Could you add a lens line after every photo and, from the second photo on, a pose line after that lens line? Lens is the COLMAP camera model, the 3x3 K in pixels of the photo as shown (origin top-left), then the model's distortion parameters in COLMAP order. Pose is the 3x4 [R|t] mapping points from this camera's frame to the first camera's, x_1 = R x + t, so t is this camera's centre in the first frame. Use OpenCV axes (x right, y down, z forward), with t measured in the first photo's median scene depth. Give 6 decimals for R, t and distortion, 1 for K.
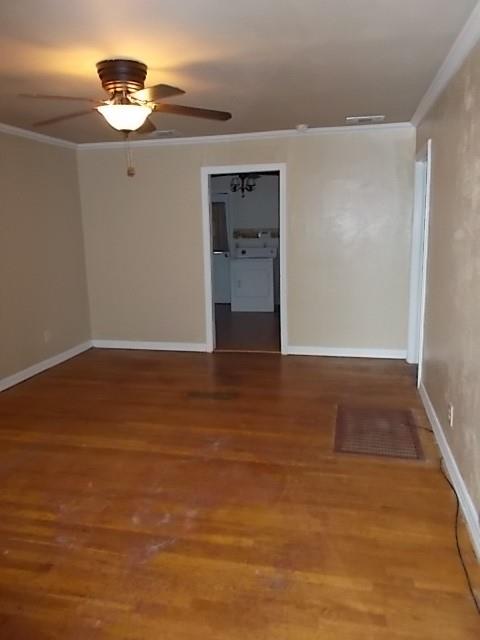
lens RADIAL K [[506.7, 0, 239.4], [0, 506.7, 319.8], [0, 0, 1]] dist [0.035609, -0.001210]
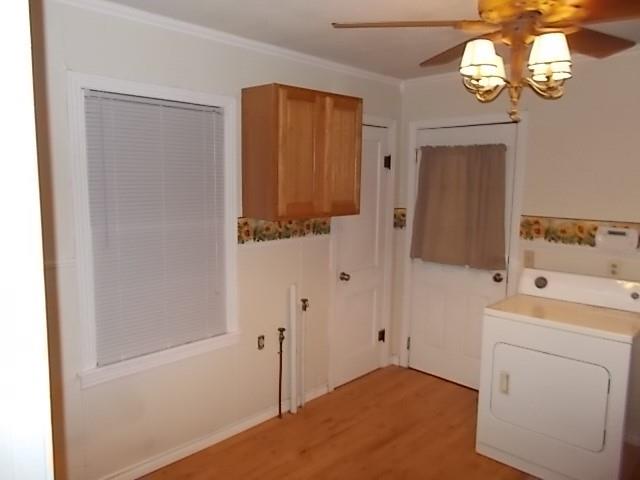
lens RADIAL K [[506.7, 0, 320.9], [0, 506.7, 236.4], [0, 0, 1]] dist [0.035609, -0.001210]
pose [[0.866657, 0.107806, -0.487117, 0.044979], [-0.136478, 0.990361, -0.023635, -0.132488], [0.479874, 0.086964, 0.873017, 0.593480]]
